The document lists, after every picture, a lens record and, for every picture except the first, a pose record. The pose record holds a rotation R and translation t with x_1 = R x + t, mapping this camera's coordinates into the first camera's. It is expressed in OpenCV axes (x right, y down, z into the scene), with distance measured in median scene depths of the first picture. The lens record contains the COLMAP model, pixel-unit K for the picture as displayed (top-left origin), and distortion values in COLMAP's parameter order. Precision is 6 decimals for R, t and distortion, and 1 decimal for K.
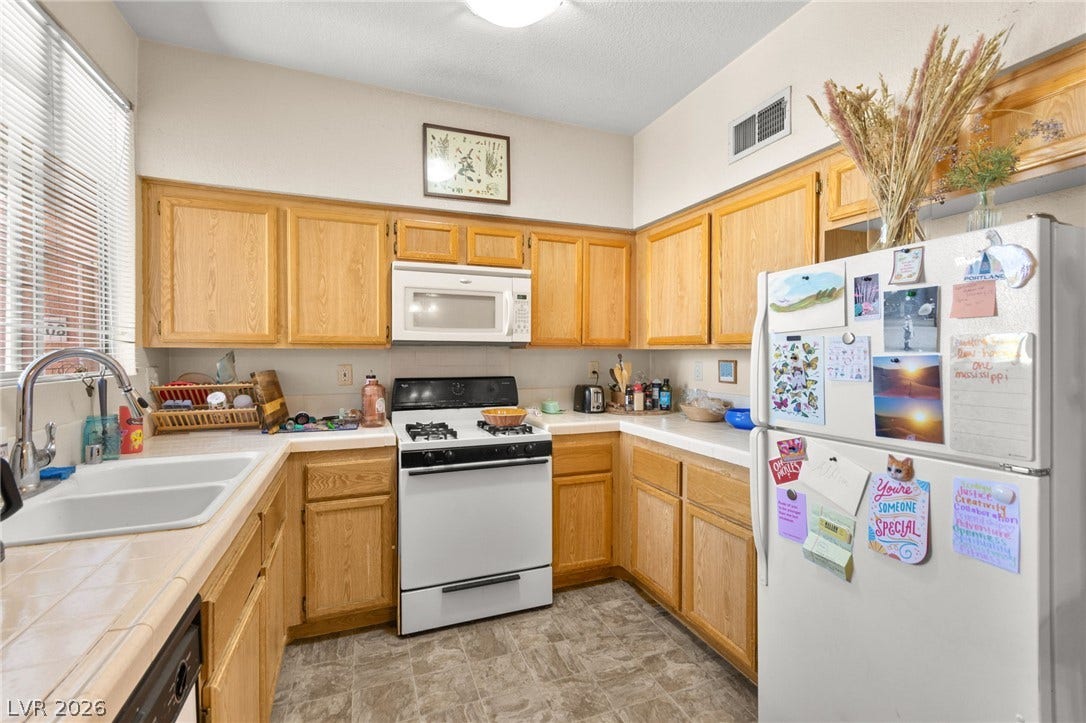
lens RADIAL K [[476.0, 0, 542.9], [0, 476.0, 358.6], [0, 0, 1]] dist [0.002396, -0.000081]
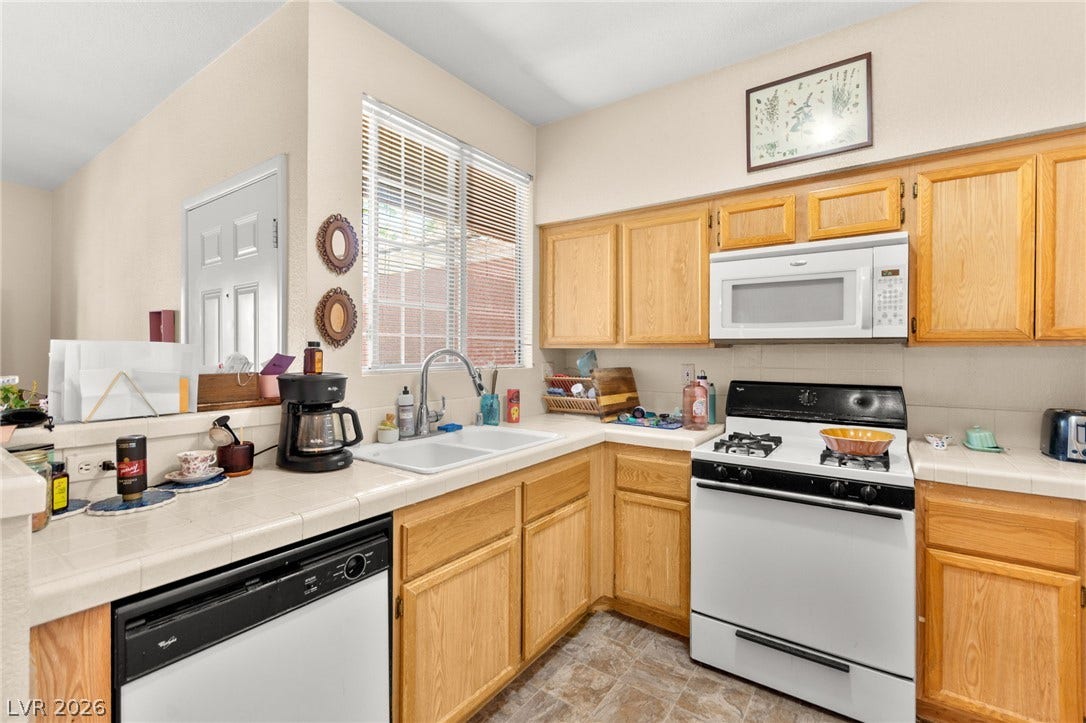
lens RADIAL K [[480.1, 0, 542.9], [0, 480.1, 350.8], [0, 0, 1]] dist [0.003848, -0.000007]
pose [[0.549469, -0.000340, -0.835514, 0.326089], [-0.011570, 0.999901, -0.008016, -0.004792], [0.835434, 0.014072, 0.549411, 0.239746]]
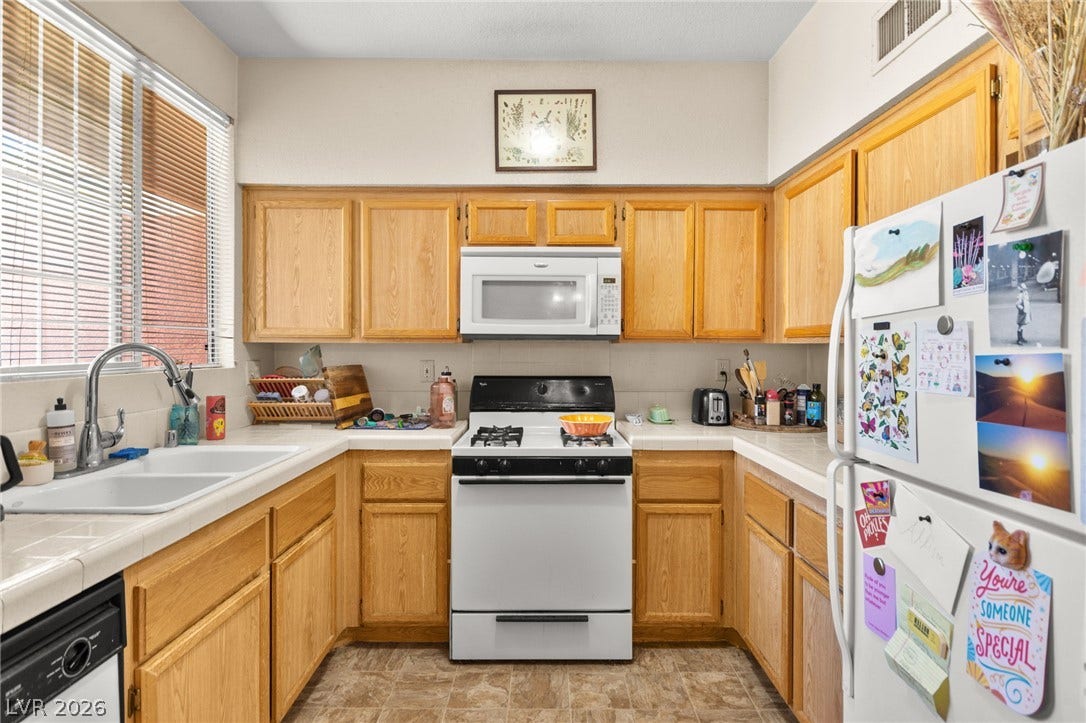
lens RADIAL K [[549.3, 0, 544.2], [0, 549.3, 351.9], [0, 0, 1]] dist [0.003722, -0.006514]
pose [[0.931881, 0.004160, -0.362740, 0.243829], [-0.005979, 0.999975, -0.003892, -0.001235], [0.362715, 0.005795, 0.931882, 0.088334]]
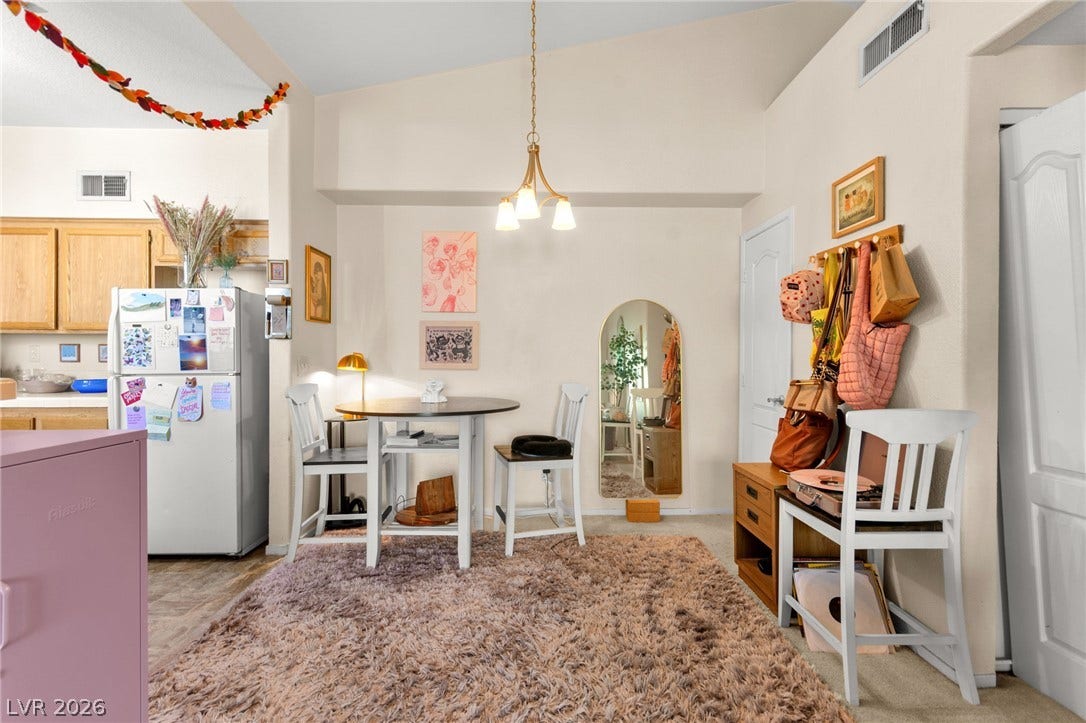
lens RADIAL K [[476.0, 0, 542.9], [0, 476.0, 358.6], [0, 0, 1]] dist [0.002396, -0.000081]
pose [[0.348478, -0.003525, 0.937310, -0.453044], [0.008709, 0.999962, 0.000523, 0.066628], [-0.937276, 0.007980, 0.348496, -0.771773]]
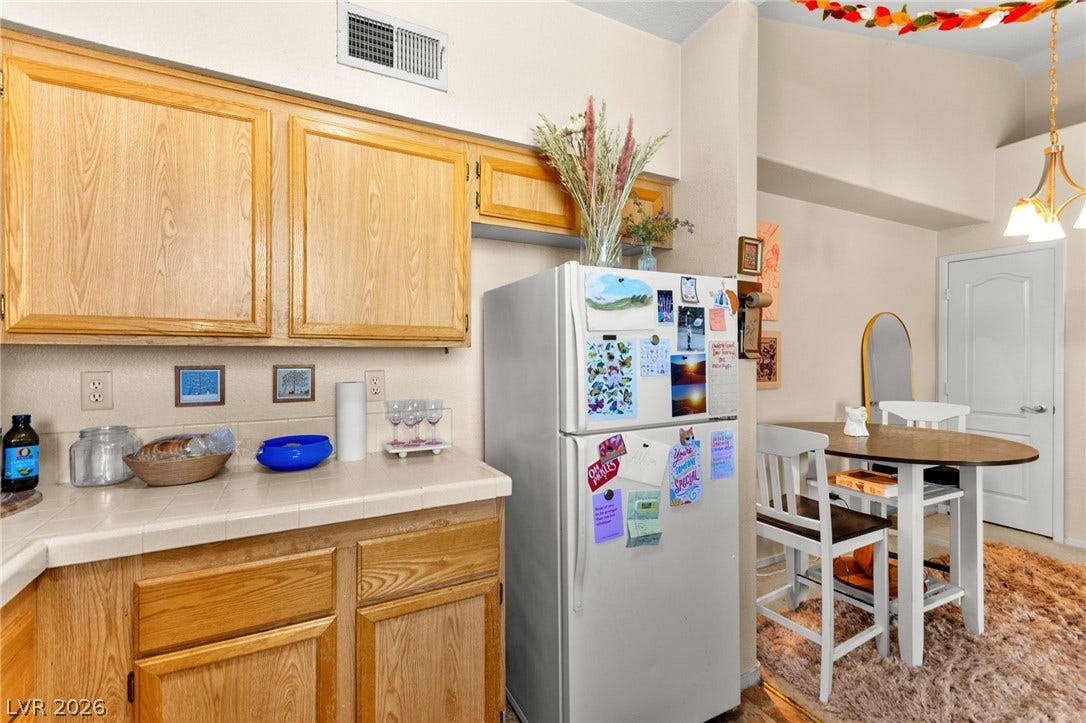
lens RADIAL K [[476.0, 0, 542.9], [0, 476.0, 358.6], [0, 0, 1]] dist [0.002396, -0.000081]
pose [[-0.111706, -0.008564, 0.993704, -0.297686], [0.014622, 0.999840, 0.010261, -0.007201], [-0.993634, 0.015676, -0.111563, 0.826235]]
